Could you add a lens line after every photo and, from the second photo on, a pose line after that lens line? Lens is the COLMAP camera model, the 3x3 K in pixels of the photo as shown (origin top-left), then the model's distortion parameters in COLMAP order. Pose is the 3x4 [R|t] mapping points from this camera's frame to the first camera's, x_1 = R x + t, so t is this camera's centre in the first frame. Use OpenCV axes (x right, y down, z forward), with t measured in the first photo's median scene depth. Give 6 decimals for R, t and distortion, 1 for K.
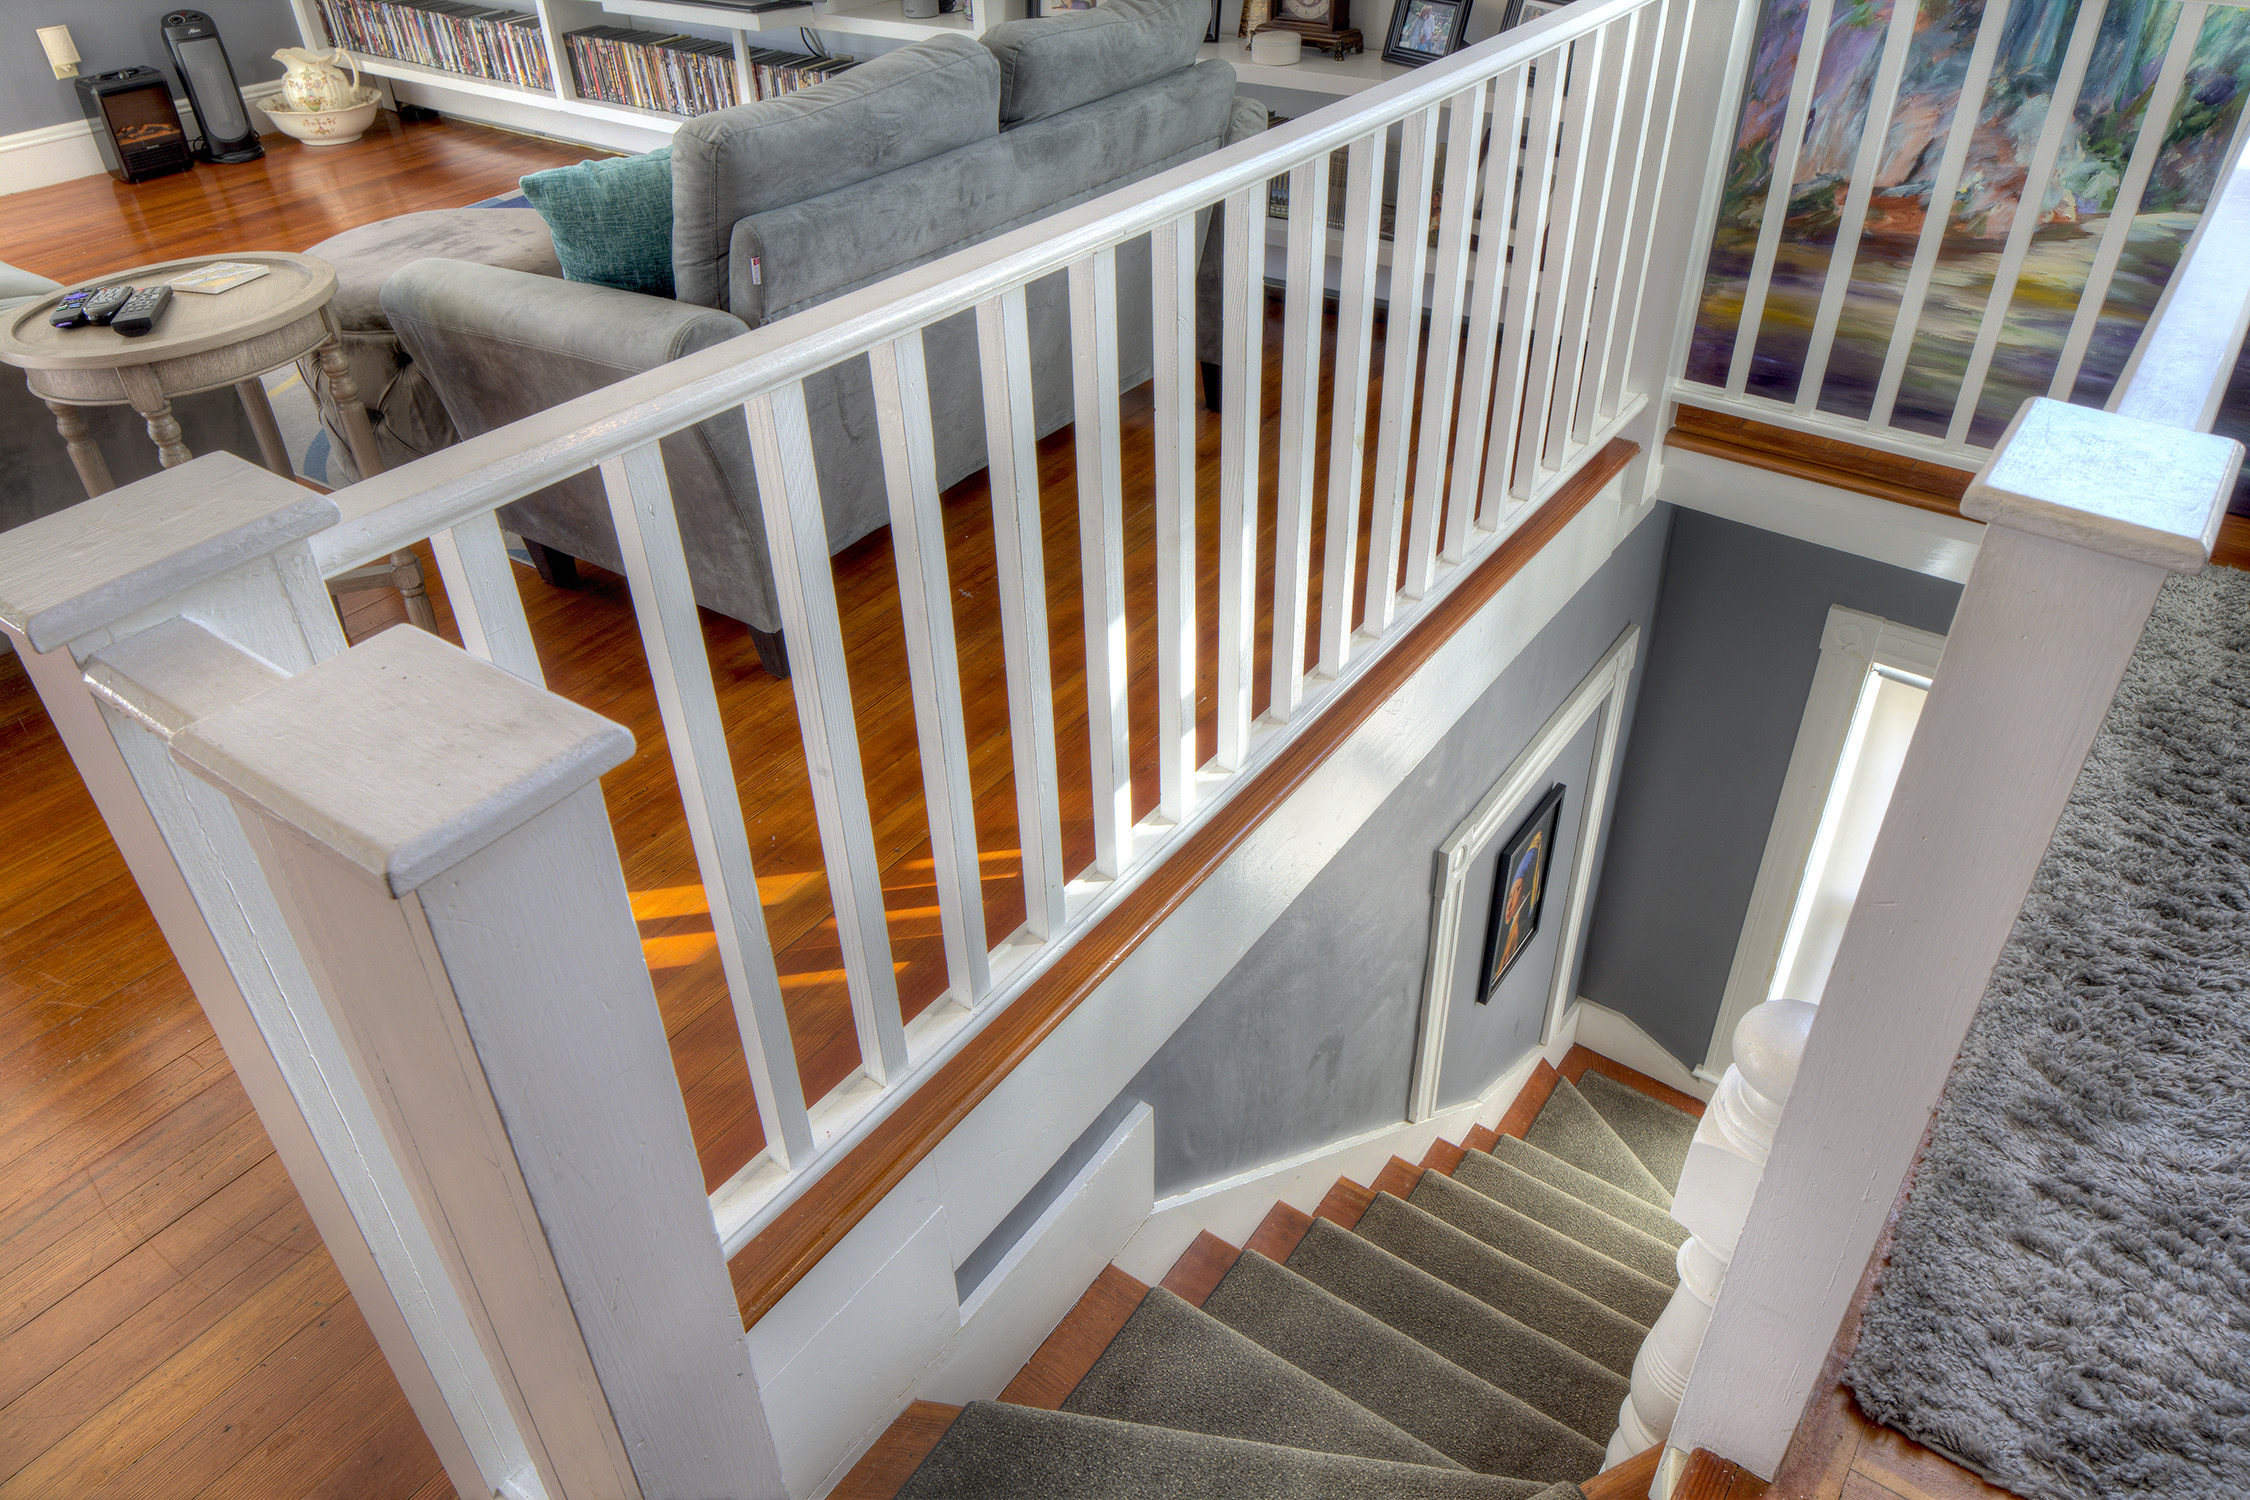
lens RADIAL K [[1565.1, 0, 1100.6], [0, 1565.1, 744.2], [0, 0, 1]] dist [-0.002159, 0.001958]
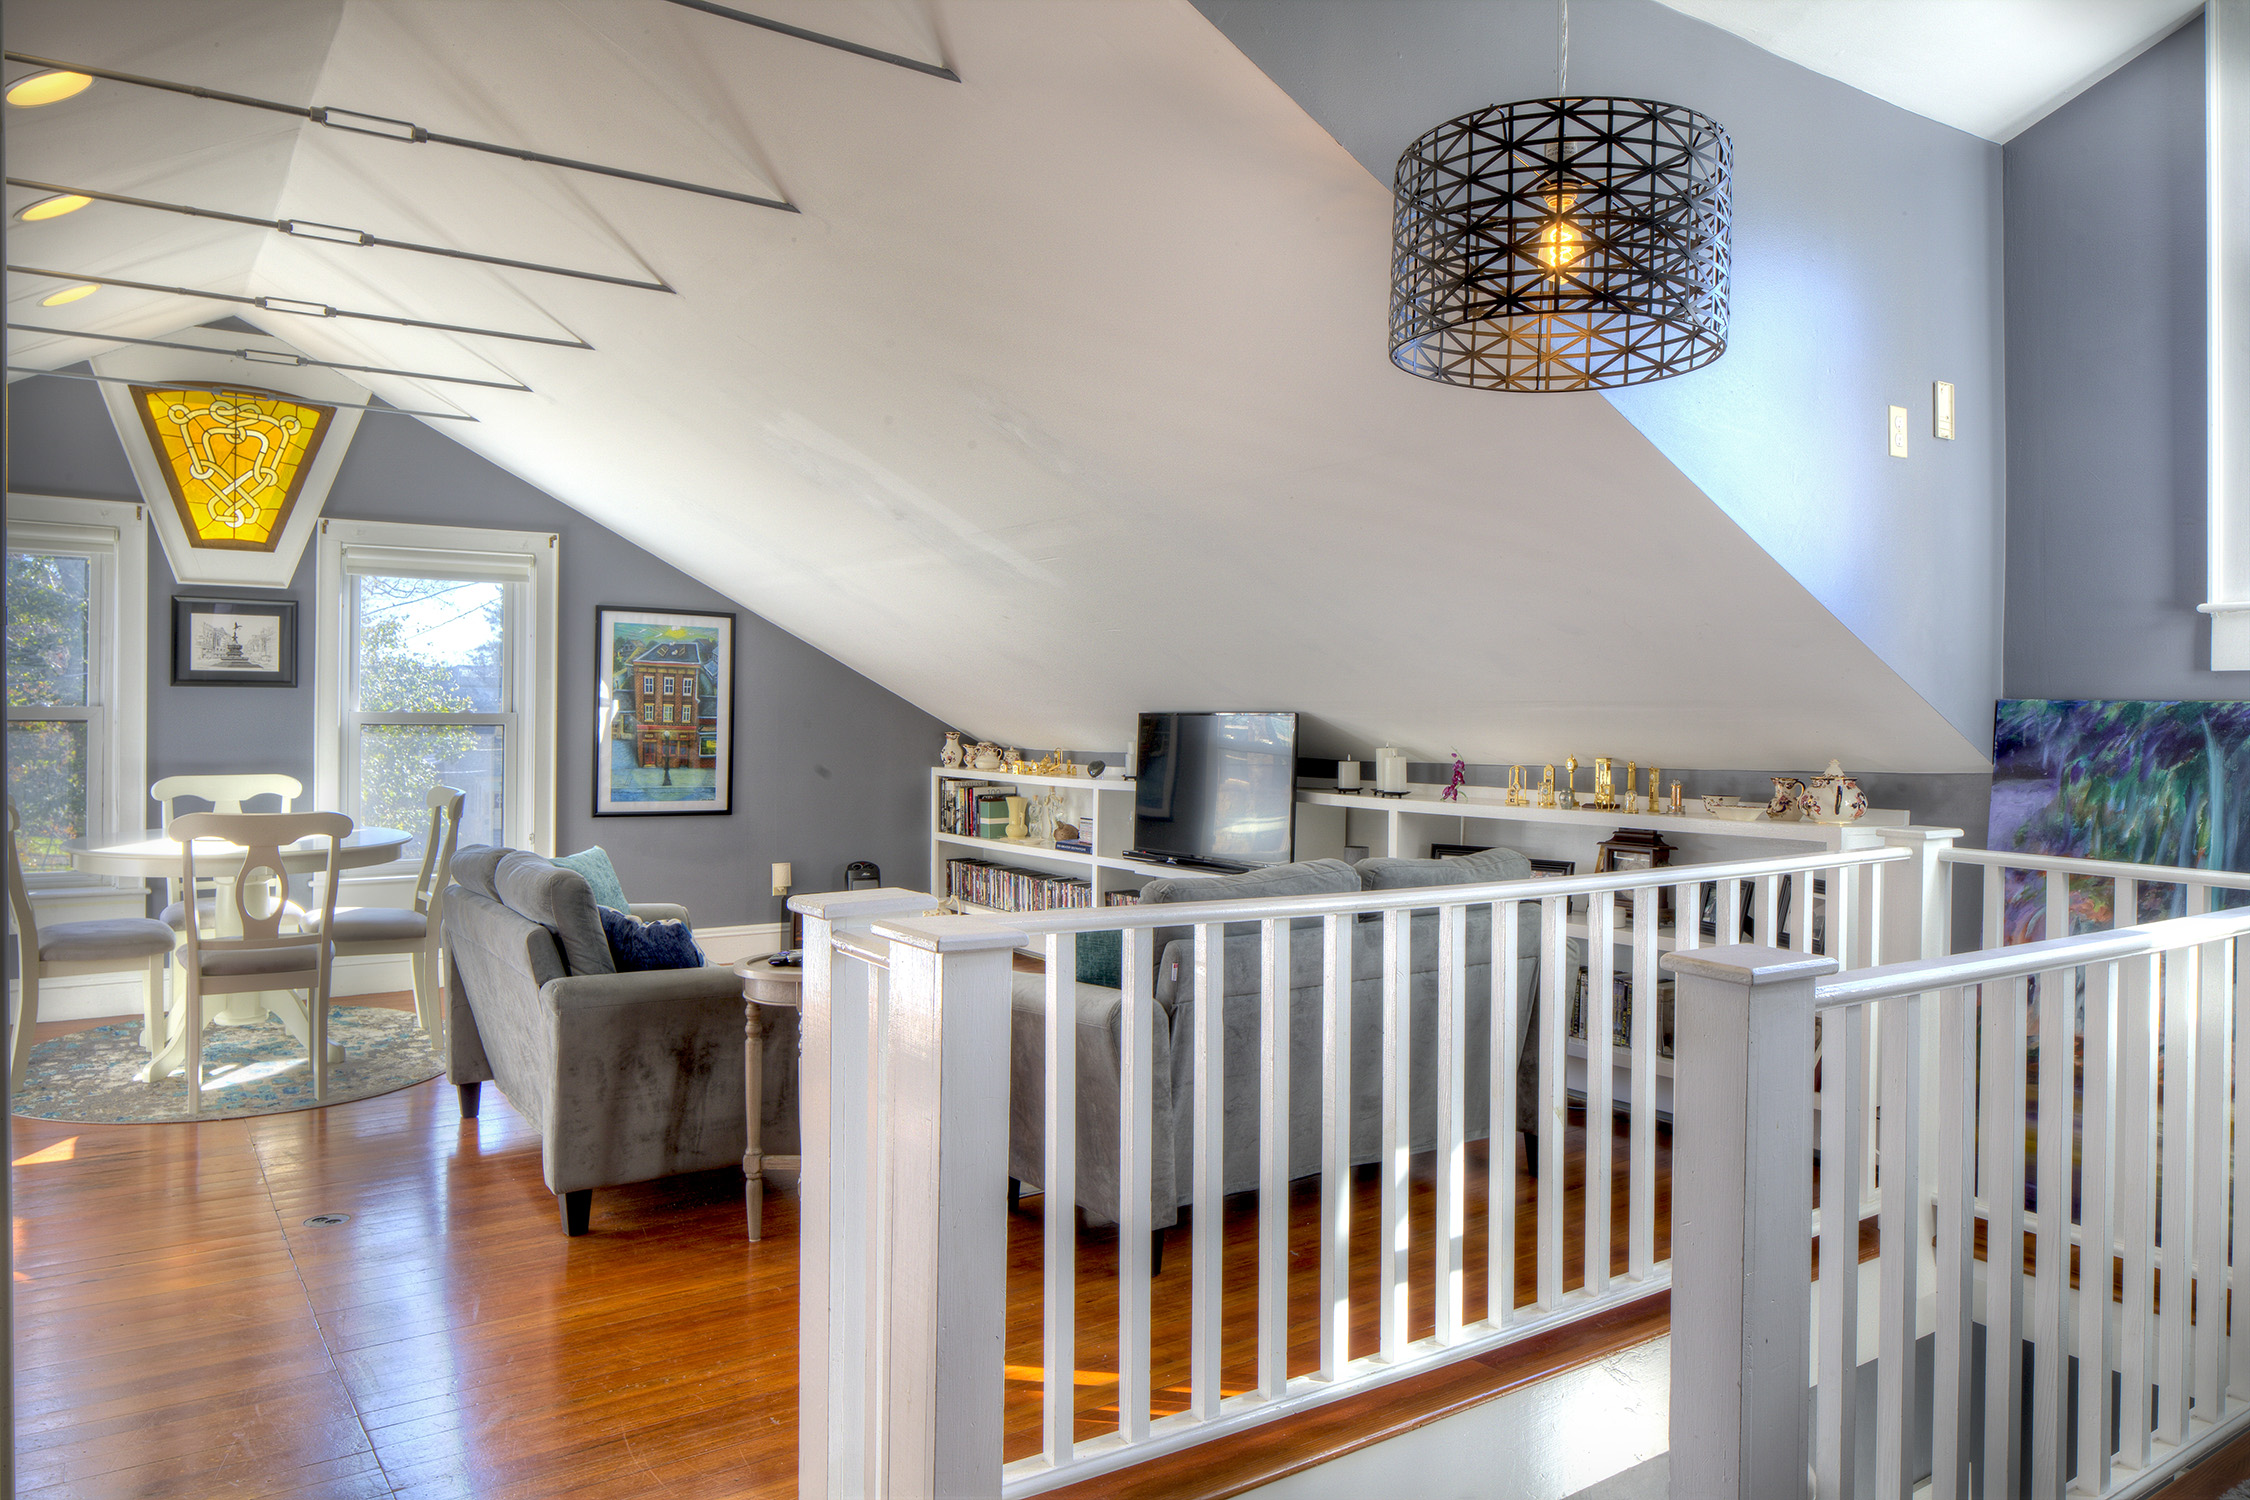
lens RADIAL K [[1565.1, 0, 1100.6], [0, 1565.1, 744.2], [0, 0, 1]] dist [-0.002159, 0.001958]
pose [[0.944726, 0.064833, -0.321387, 0.140563], [-0.231646, 0.825693, -0.514365, 0.234576], [0.232019, 0.560382, 0.795072, -0.283942]]
